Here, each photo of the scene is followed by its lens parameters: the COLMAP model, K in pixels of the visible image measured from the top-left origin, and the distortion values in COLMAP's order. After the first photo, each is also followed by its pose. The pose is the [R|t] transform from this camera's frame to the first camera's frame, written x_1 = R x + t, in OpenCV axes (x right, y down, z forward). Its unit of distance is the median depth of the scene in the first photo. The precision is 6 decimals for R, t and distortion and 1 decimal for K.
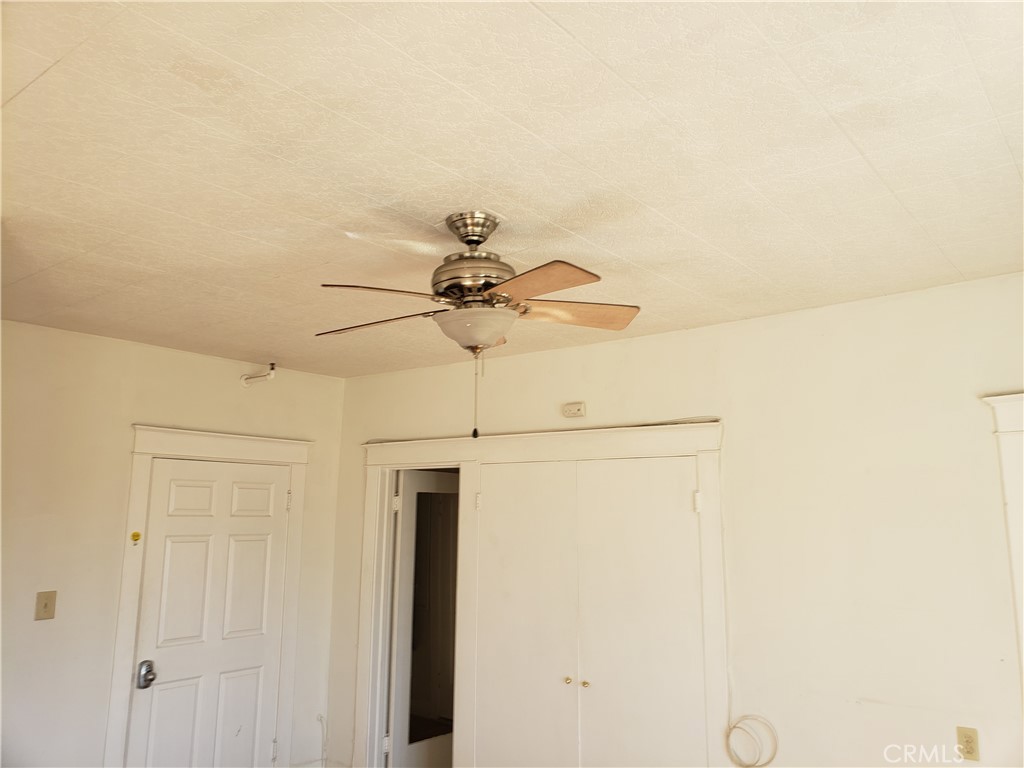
lens RADIAL K [[791.0, 0, 511.9], [0, 791.0, 370.3], [0, 0, 1]] dist [0.050019, -0.077052]
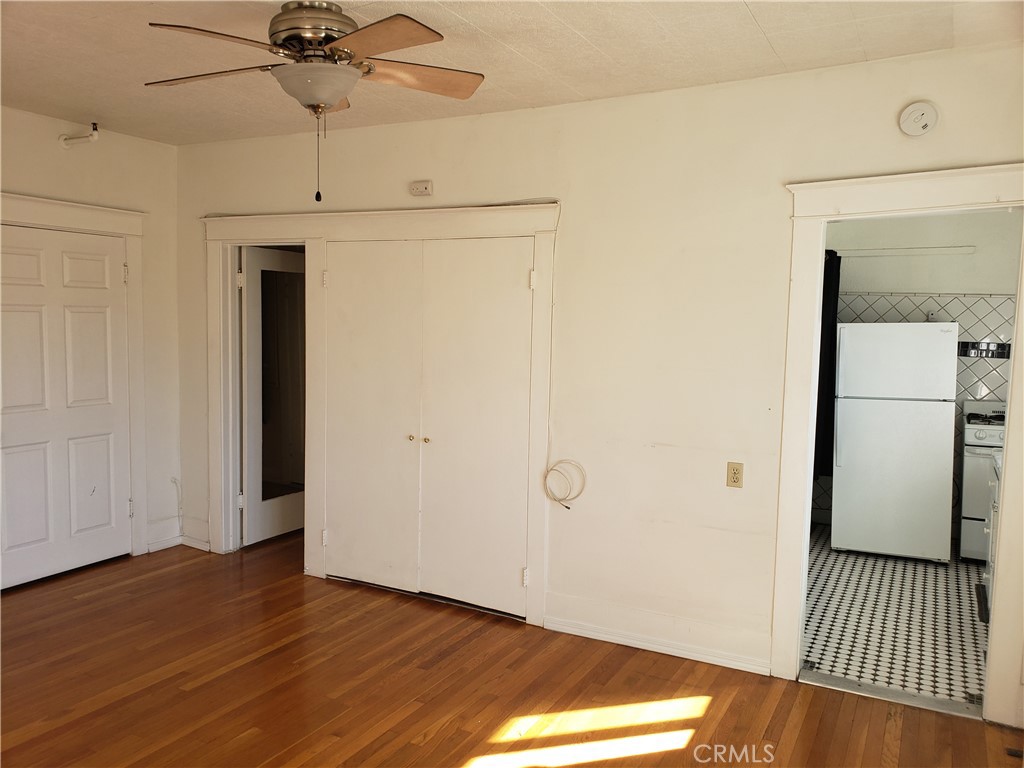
lens RADIAL K [[791.0, 0, 501.6], [0, 791.0, 388.5], [0, 0, 1]] dist [0.050019, -0.077052]
pose [[0.984867, -0.002021, 0.173302, 0.004656], [-0.045298, 0.962173, 0.268648, 0.020075], [-0.167289, -0.272433, 0.947520, -0.048496]]
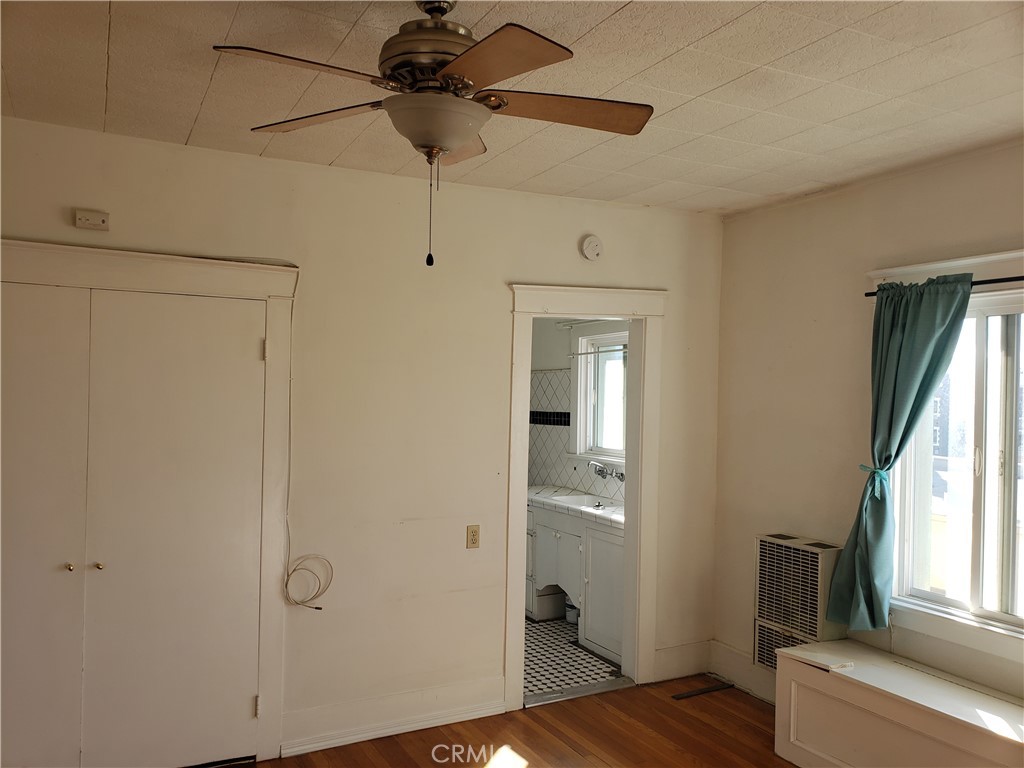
lens RADIAL K [[791.0, 0, 510.2], [0, 791.0, 394.8], [0, 0, 1]] dist [0.050019, -0.077052]
pose [[0.409397, 0.001422, 0.912355, -0.473169], [-0.181991, 0.980029, 0.080136, 0.085294], [-0.894021, -0.198848, 0.401480, 0.344022]]
